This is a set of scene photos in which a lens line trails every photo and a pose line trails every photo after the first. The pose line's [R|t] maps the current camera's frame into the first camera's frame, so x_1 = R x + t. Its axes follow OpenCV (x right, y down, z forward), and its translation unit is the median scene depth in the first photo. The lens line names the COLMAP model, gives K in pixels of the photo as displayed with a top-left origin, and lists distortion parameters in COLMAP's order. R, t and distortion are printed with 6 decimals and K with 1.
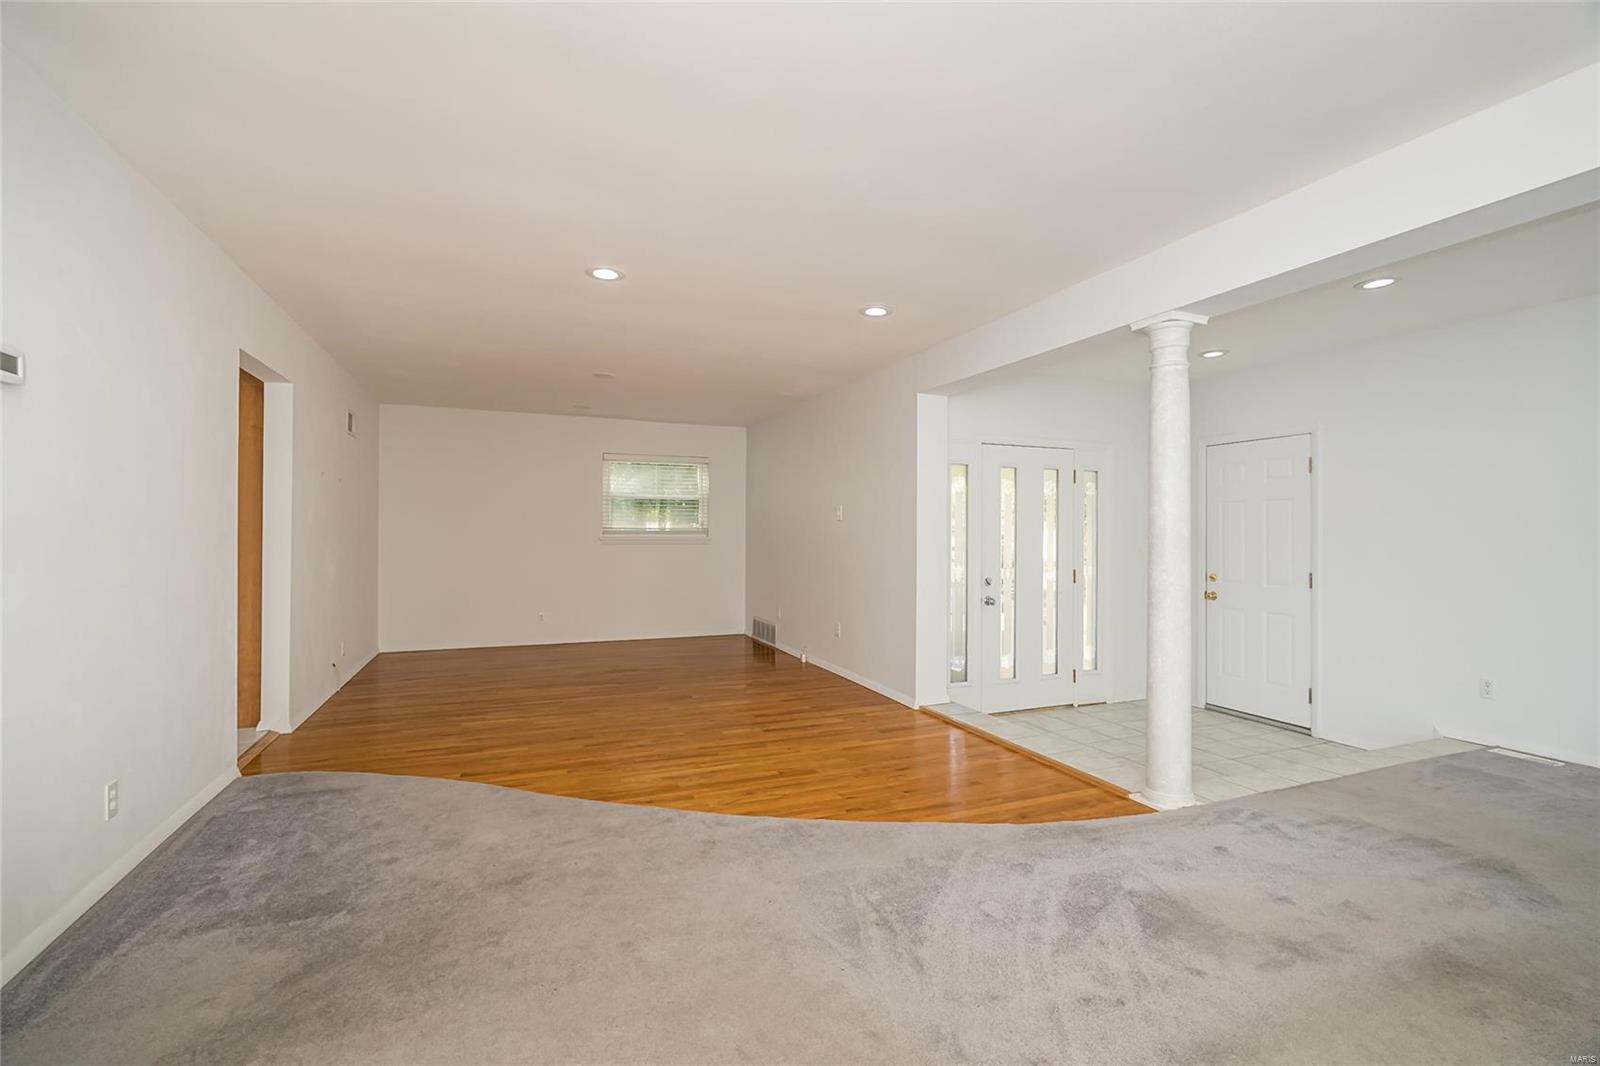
lens RADIAL K [[683.0, 0, 800.0], [0, 683.0, 533.0], [0, 0, 1]] dist [-0.000852, 0.000003]
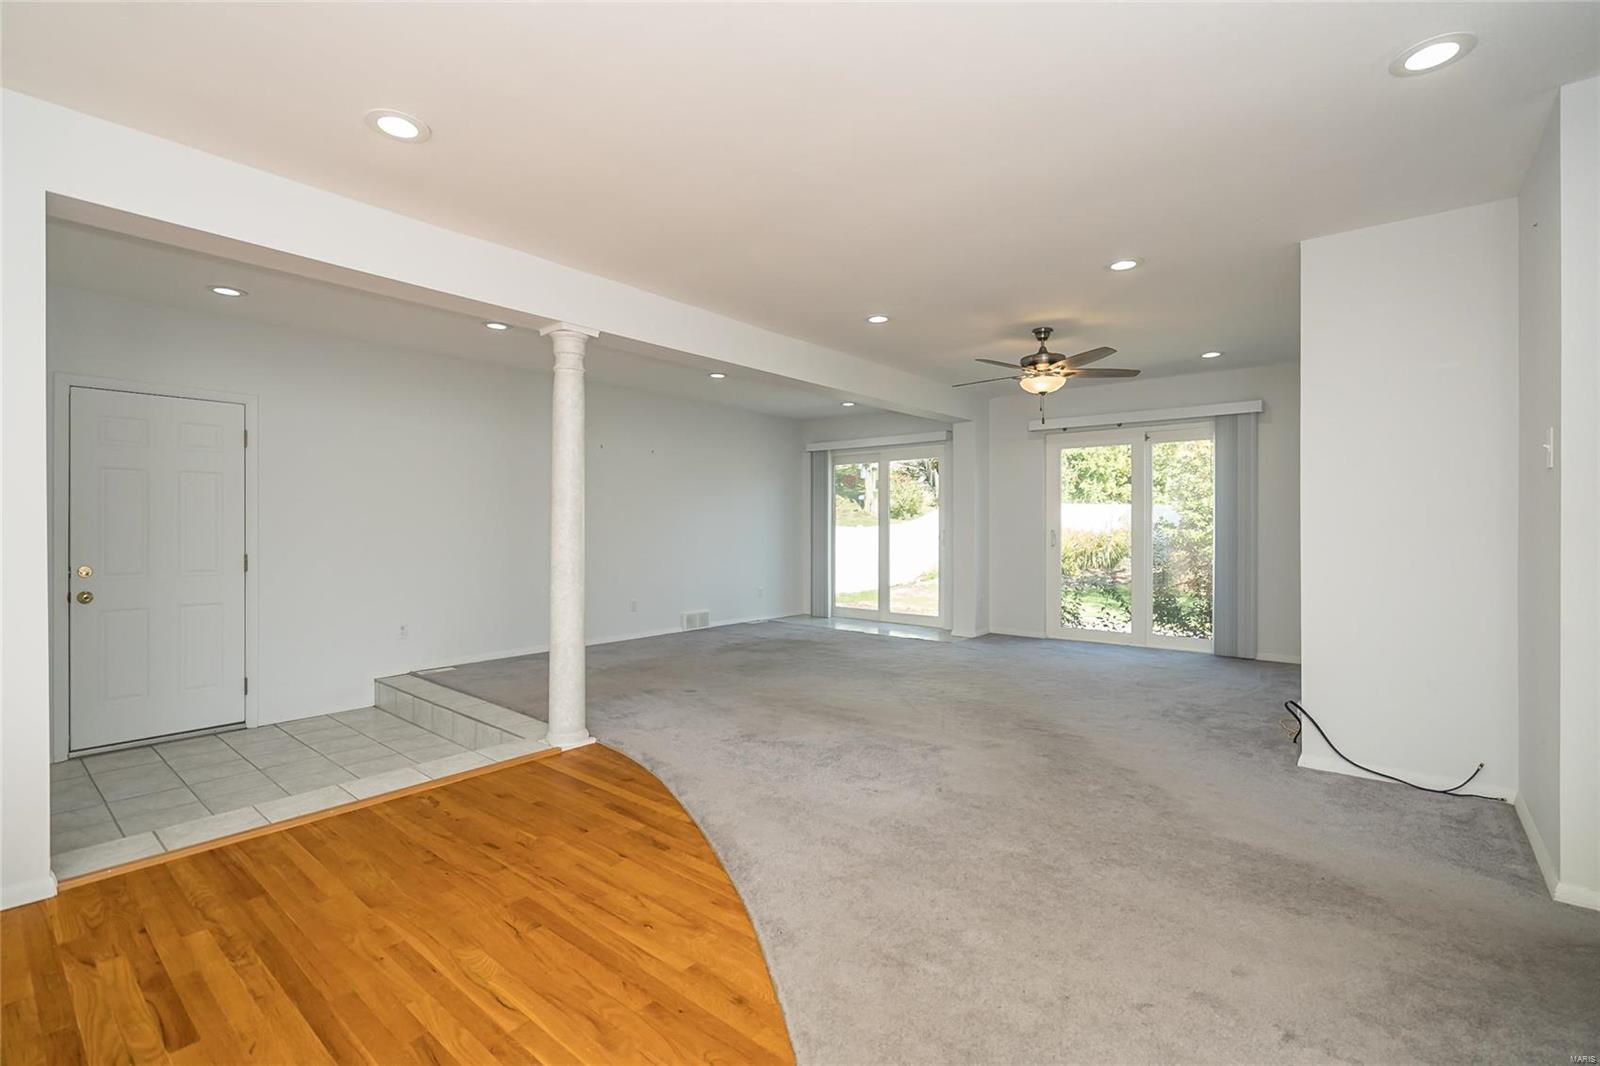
lens RADIAL K [[728.9, 0, 800.0], [0, 728.9, 533.0], [0, 0, 1]] dist [-0.003159, 0.000098]
pose [[-0.458340, -0.017186, 0.888611, -0.657901], [-0.001866, 0.999829, 0.018374, 0.014909], [-0.888775, 0.006763, -0.458293, 1.083057]]
